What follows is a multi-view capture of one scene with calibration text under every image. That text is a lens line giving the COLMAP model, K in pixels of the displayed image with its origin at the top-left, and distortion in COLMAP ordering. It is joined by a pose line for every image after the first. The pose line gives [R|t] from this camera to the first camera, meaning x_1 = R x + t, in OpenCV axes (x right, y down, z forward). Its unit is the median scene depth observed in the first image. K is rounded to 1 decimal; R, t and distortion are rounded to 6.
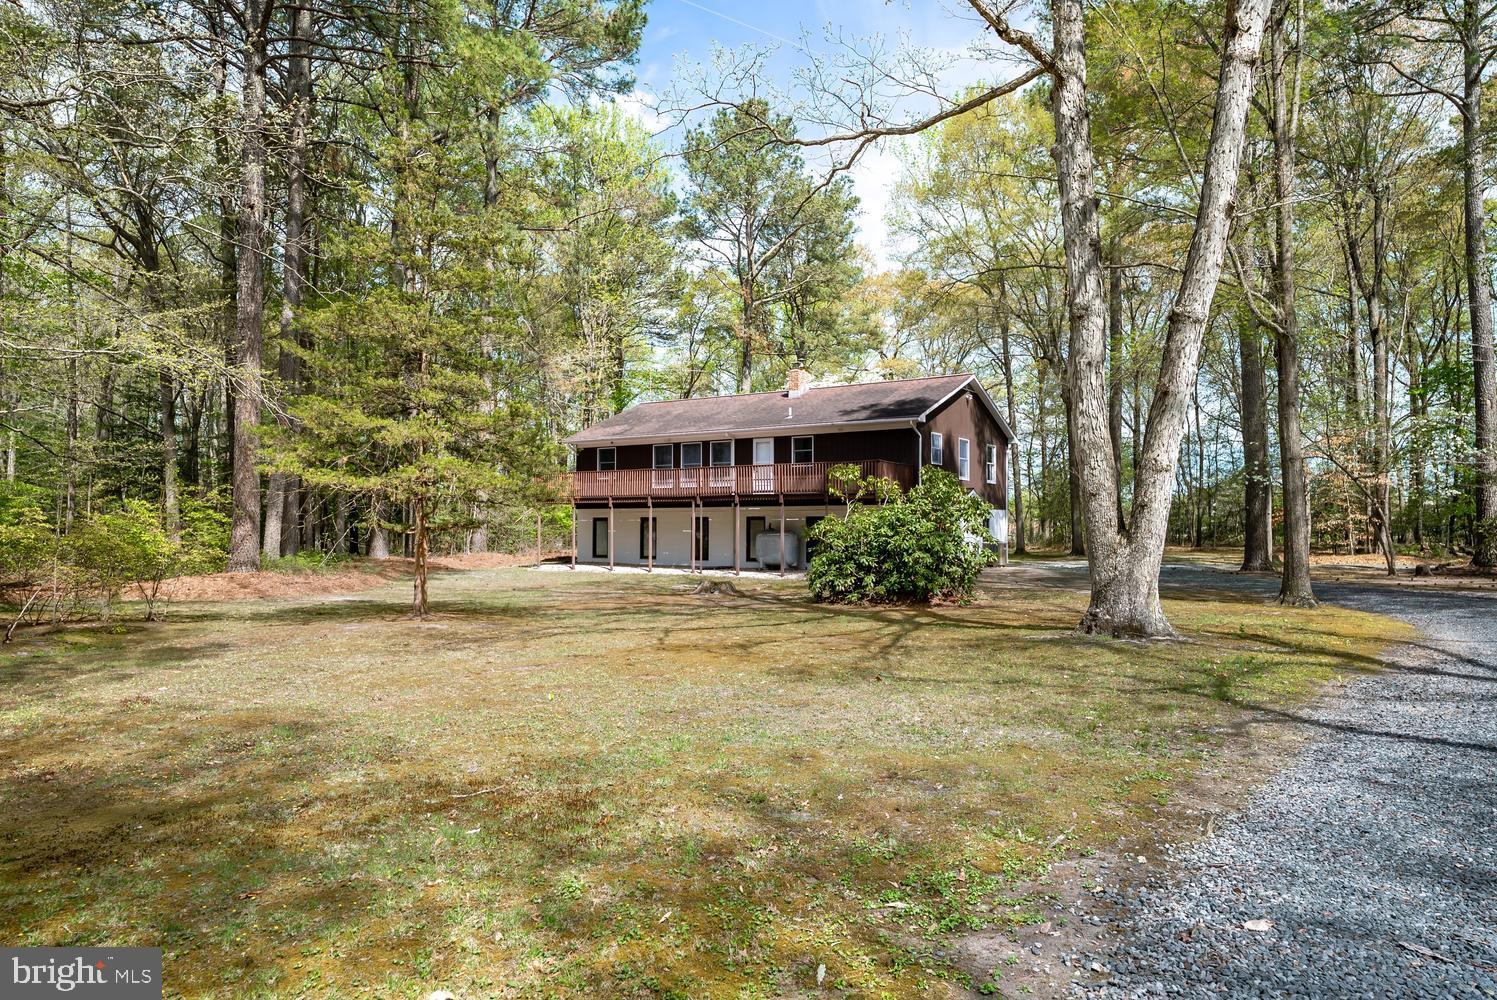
lens RADIAL K [[1081.9, 0, 748.5], [0, 1081.9, 500.0], [0, 0, 1]] dist [-0.001073, -0.000073]
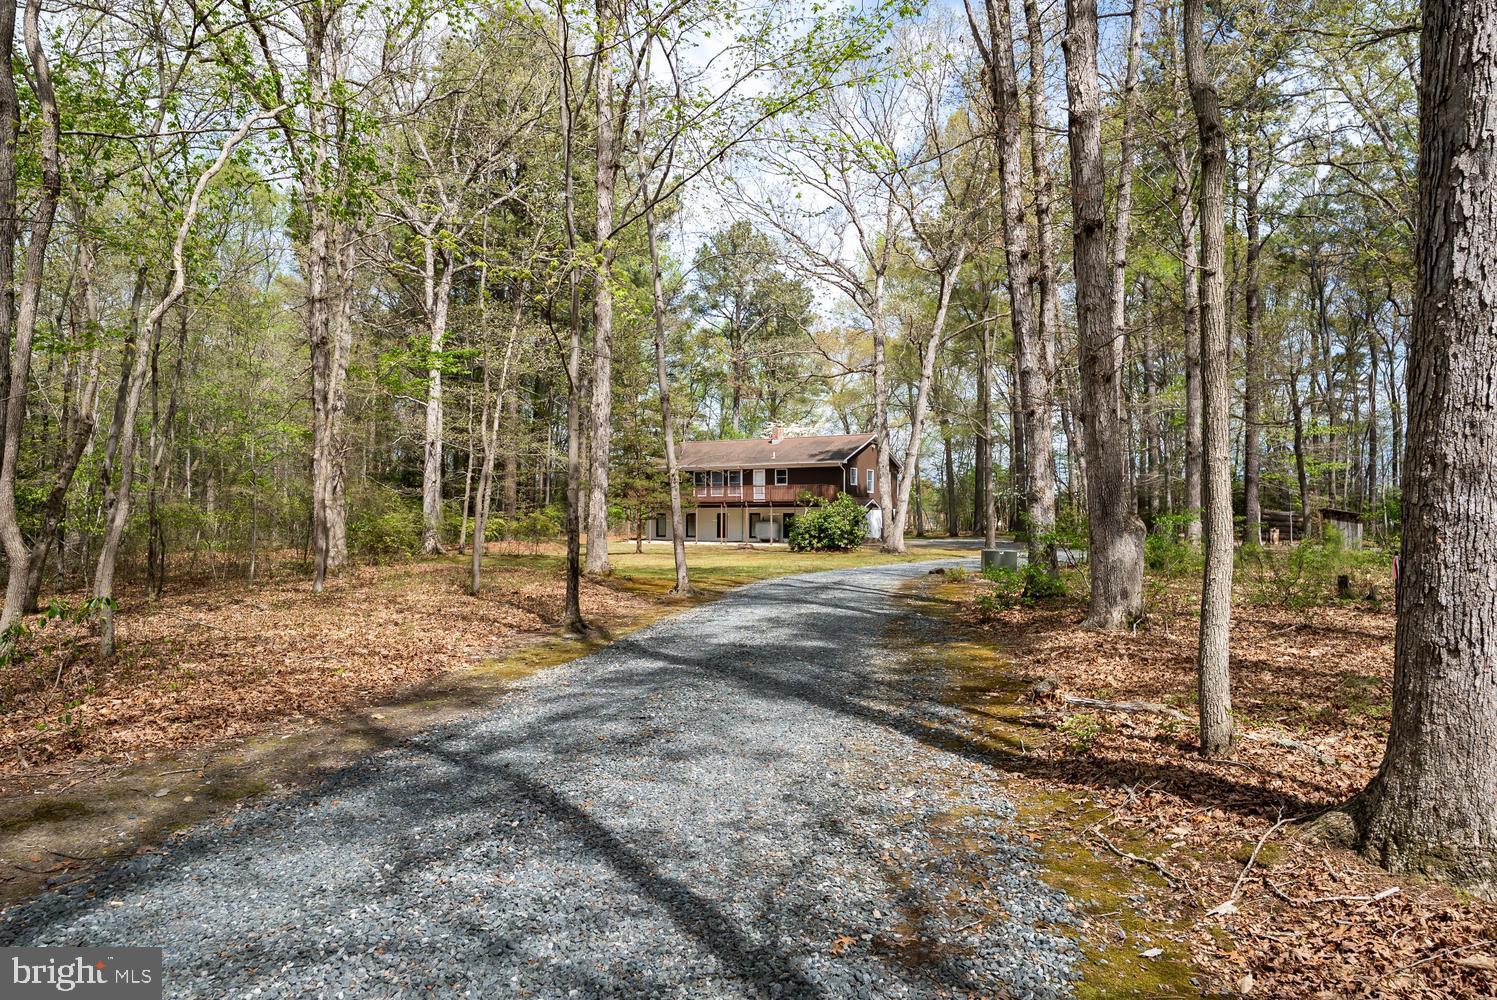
lens RADIAL K [[1081.9, 0, 748.5], [0, 1081.9, 500.0], [0, 0, 1]] dist [-0.001073, -0.000073]
pose [[0.999231, 0.004116, 0.038994, -0.073785], [-0.004370, 0.999970, 0.006421, -0.018009], [-0.038966, -0.006586, 0.999219, -0.795744]]
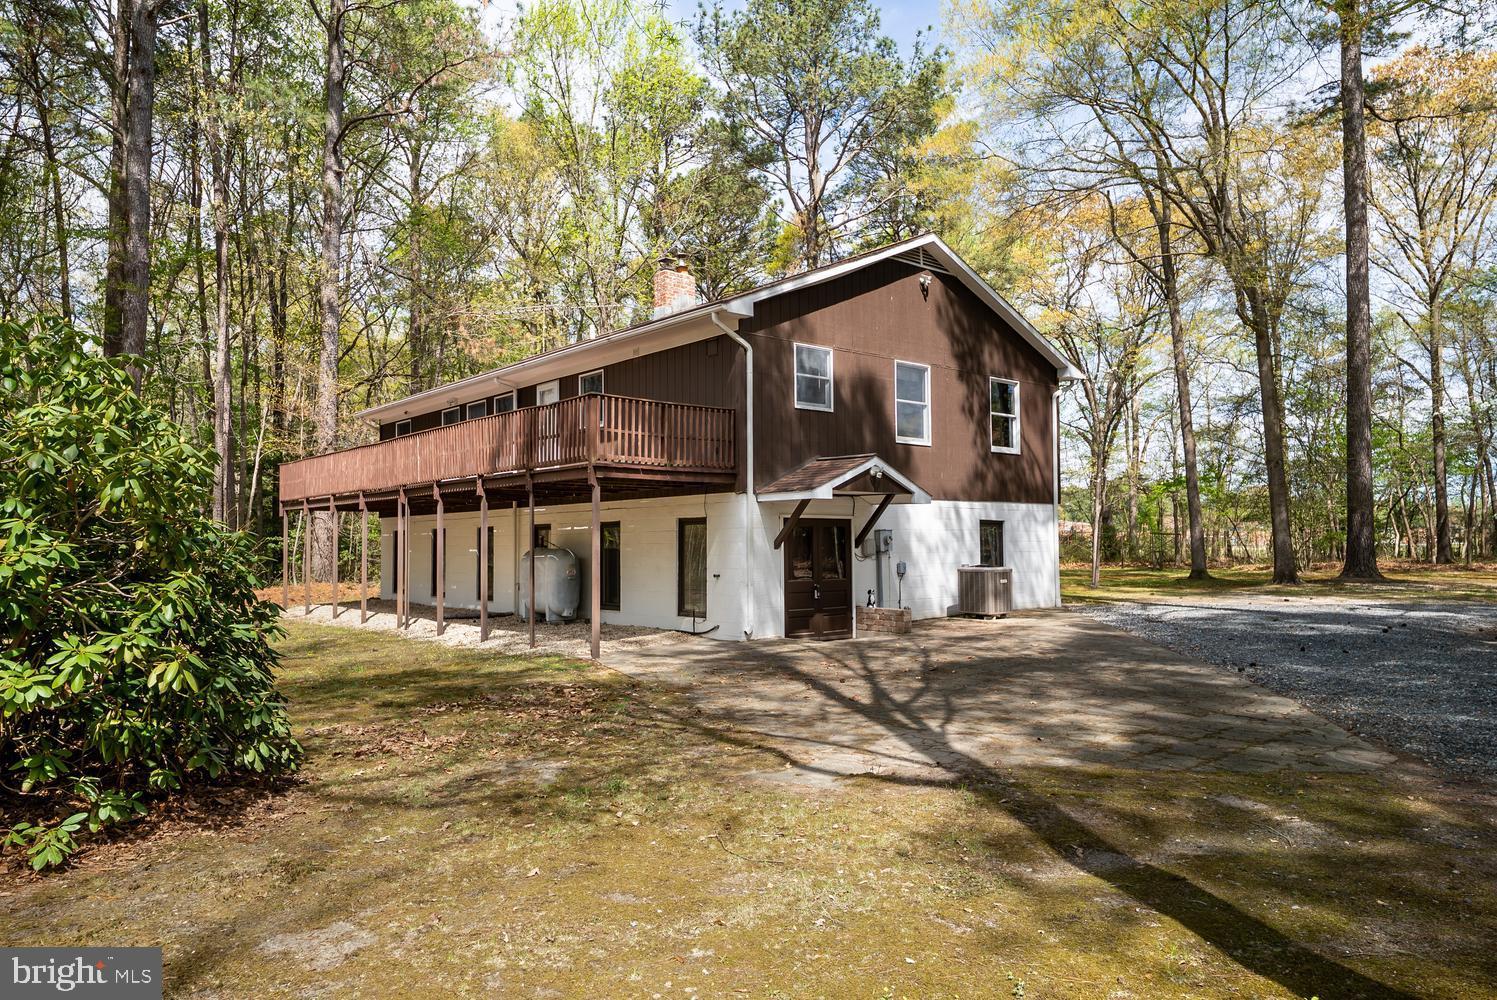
lens RADIAL K [[1081.9, 0, 748.5], [0, 1081.9, 500.0], [0, 0, 1]] dist [-0.001073, -0.000073]
pose [[0.950856, -0.022827, -0.308792, 0.271993], [0.013759, 0.999409, -0.031514, 0.021040], [0.309329, 0.025716, 0.950607, 0.486663]]
